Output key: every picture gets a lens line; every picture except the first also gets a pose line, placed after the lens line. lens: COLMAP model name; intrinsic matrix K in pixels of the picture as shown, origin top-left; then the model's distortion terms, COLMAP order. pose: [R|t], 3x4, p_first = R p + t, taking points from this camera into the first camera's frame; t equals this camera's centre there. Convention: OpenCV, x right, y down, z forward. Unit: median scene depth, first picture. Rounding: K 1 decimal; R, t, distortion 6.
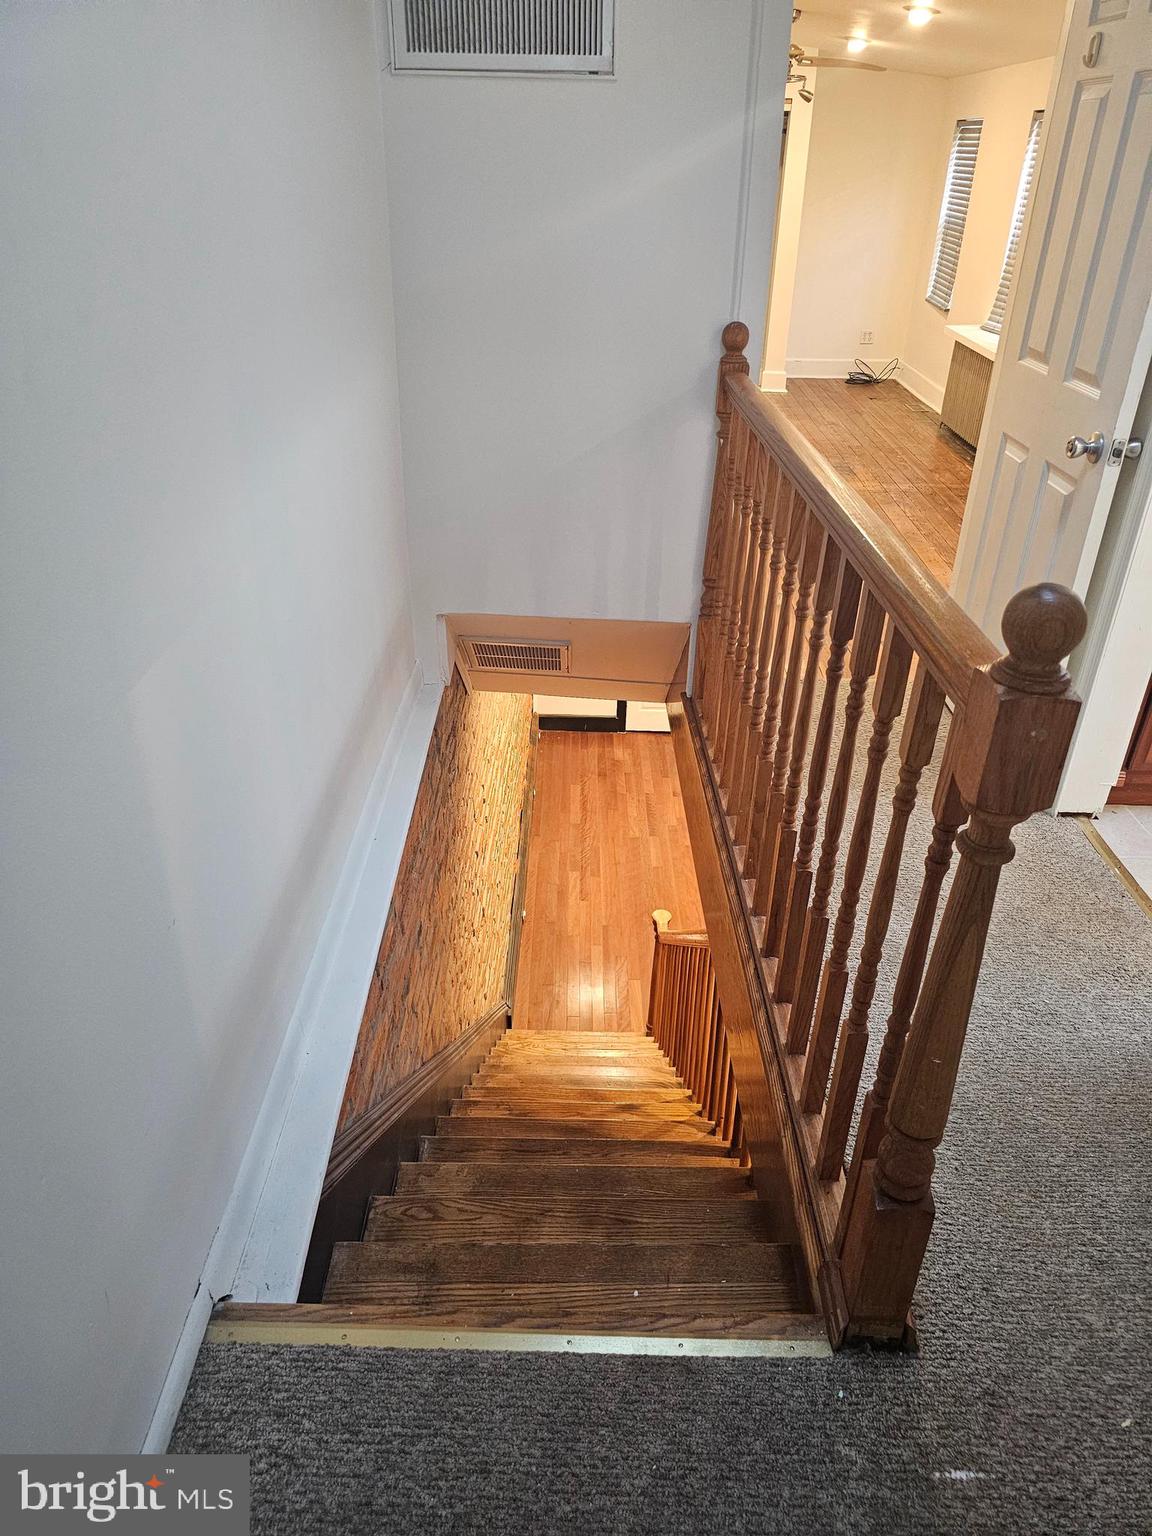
lens RADIAL K [[1015.9, 0, 576.8], [0, 1015.9, 767.0], [0, 0, 1]] dist [0.029269, -0.027308]
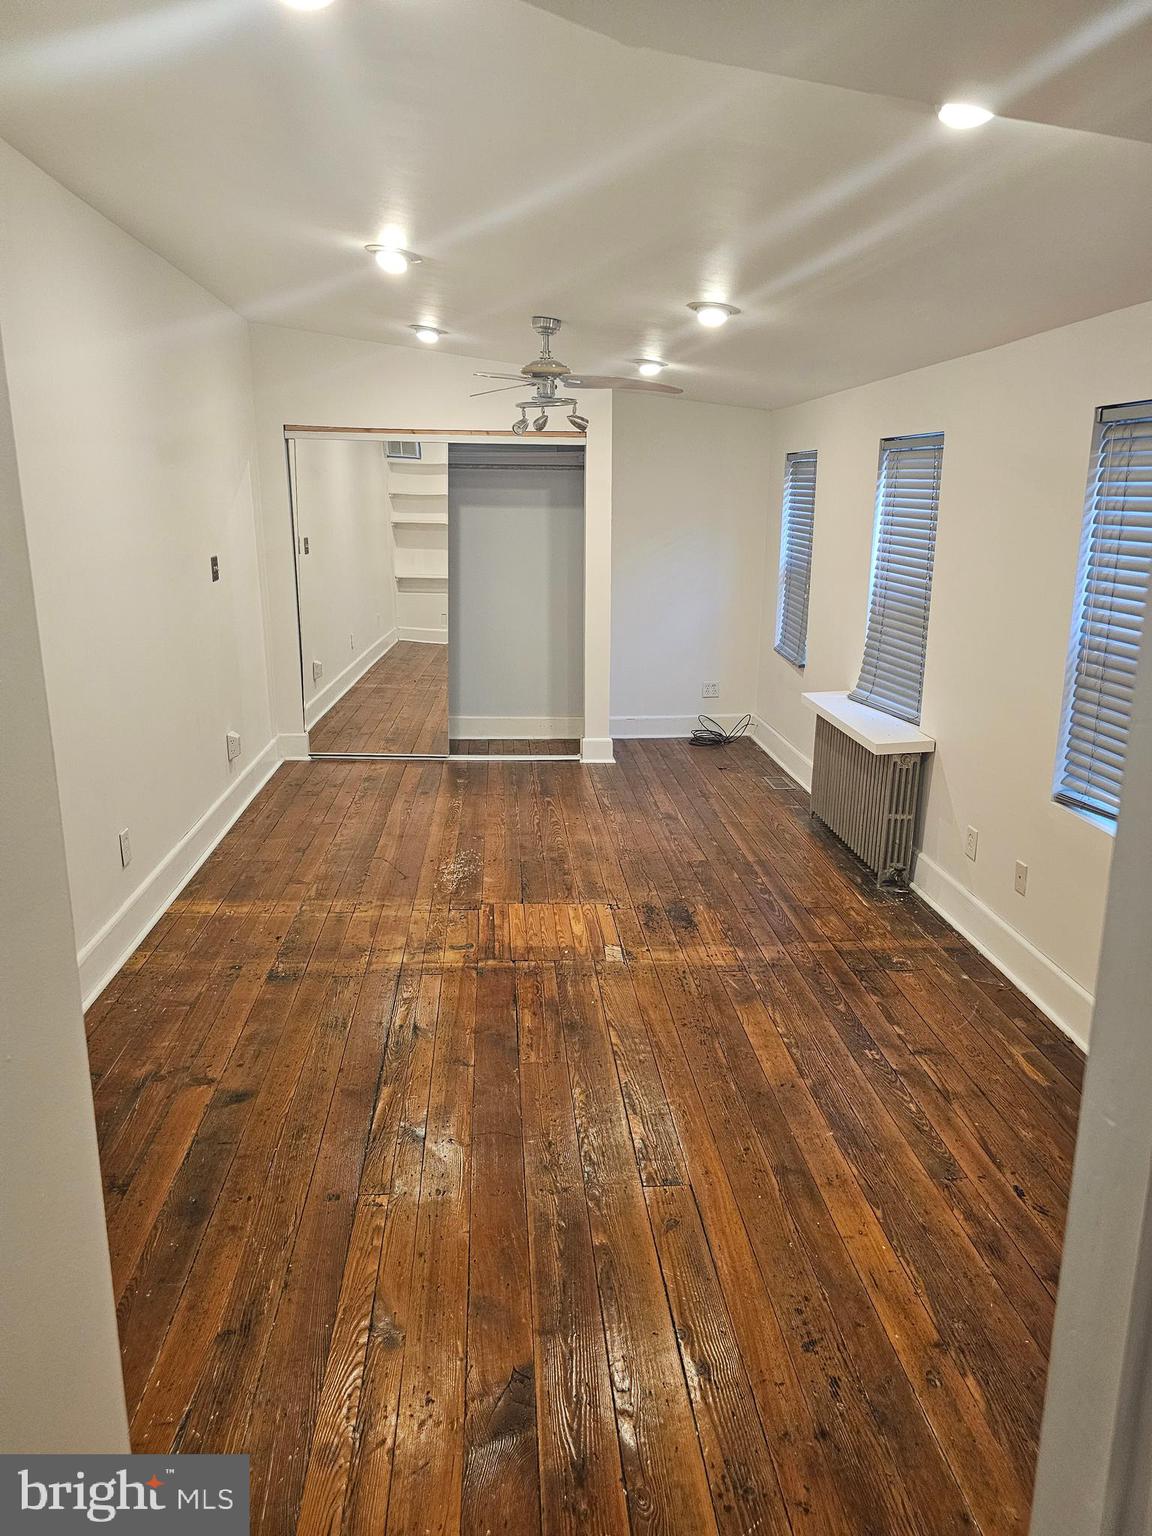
lens RADIAL K [[1015.9, 0, 575.7], [0, 1015.9, 768.1], [0, 0, 1]] dist [0.029269, -0.027308]
pose [[0.994605, -0.035660, 0.097411, 0.122192], [0.060208, 0.963144, -0.262160, -0.195787], [-0.084472, 0.266610, 0.960096, 0.316136]]
